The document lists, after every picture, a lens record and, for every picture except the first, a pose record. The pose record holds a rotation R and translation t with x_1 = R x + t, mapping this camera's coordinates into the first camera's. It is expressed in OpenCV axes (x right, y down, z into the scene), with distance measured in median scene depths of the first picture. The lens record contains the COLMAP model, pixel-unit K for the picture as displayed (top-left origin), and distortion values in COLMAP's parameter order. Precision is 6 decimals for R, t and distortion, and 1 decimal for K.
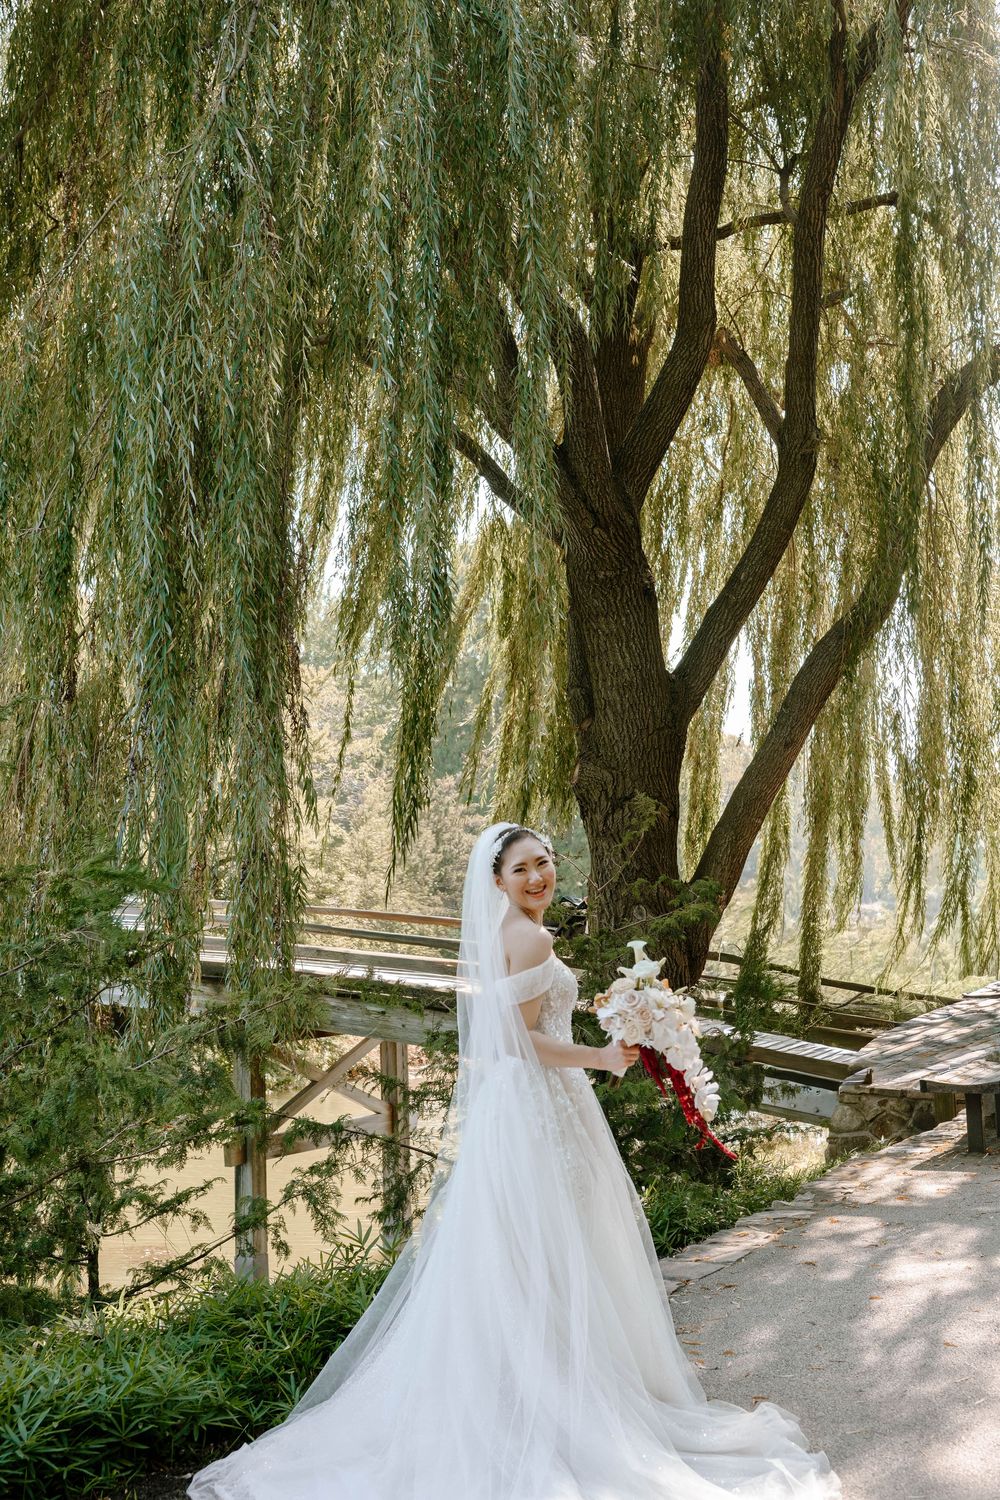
lens RADIAL K [[1757.1, 0, 500.0], [0, 1757.1, 750.0], [0, 0, 1]] dist [-0.004329, 0.016495]
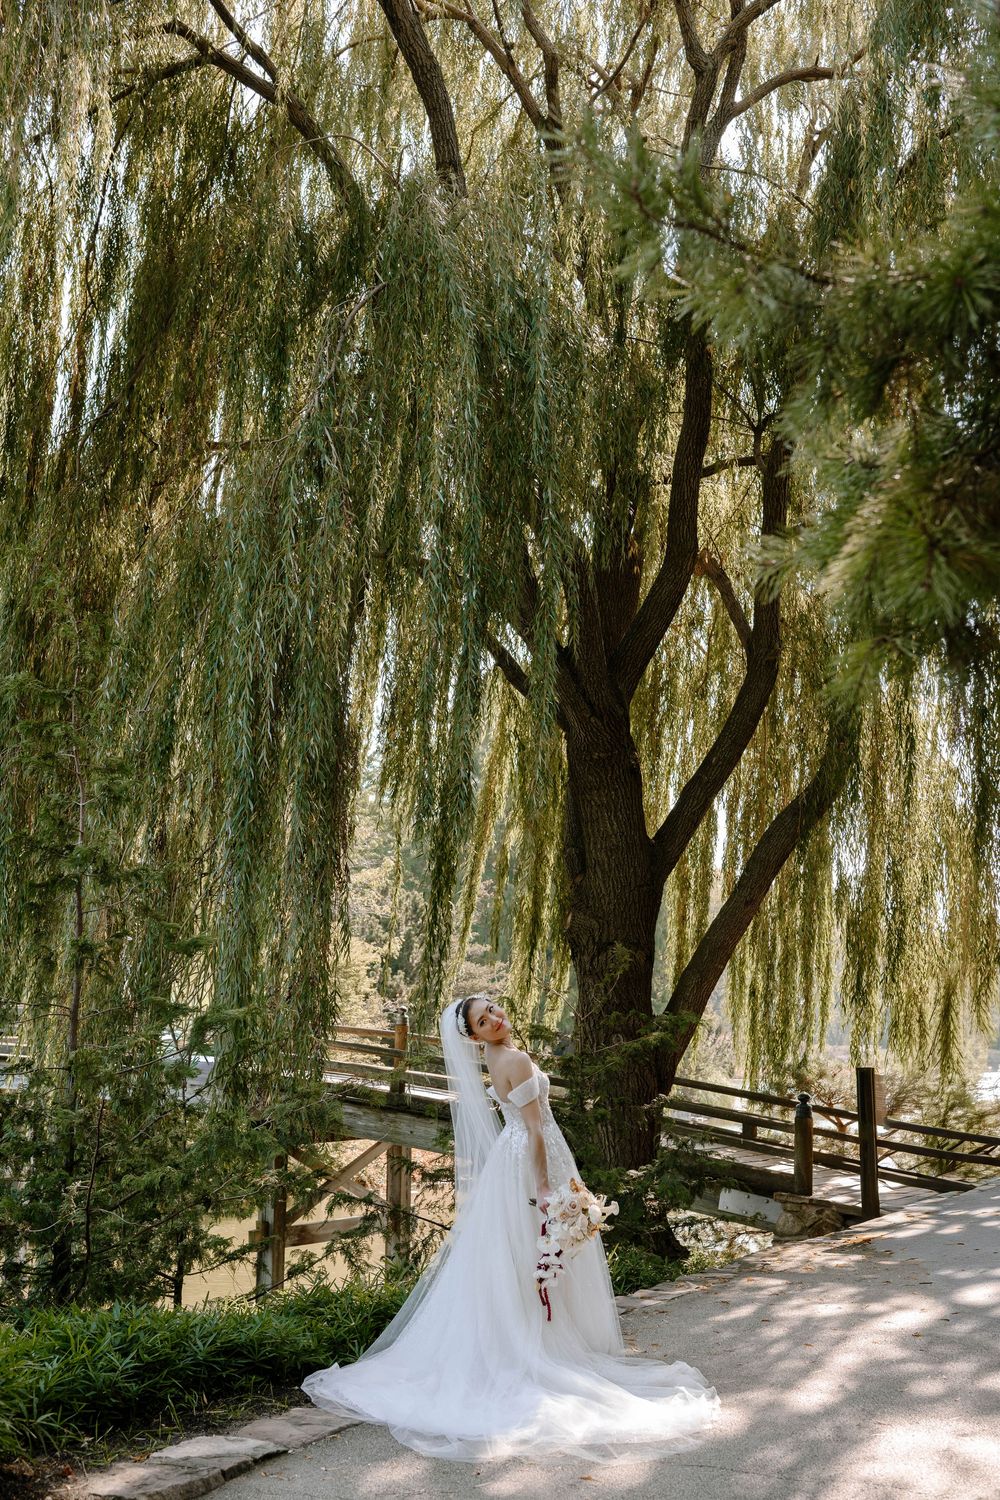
lens RADIAL K [[1757.1, 0, 500.0], [0, 1757.1, 750.0], [0, 0, 1]] dist [-0.004329, 0.016495]
pose [[0.999253, 0.038623, -0.001617, -0.005927], [-0.038640, 0.996698, -0.071418, -0.014970], [-0.001147, 0.071427, 0.997445, -0.199949]]
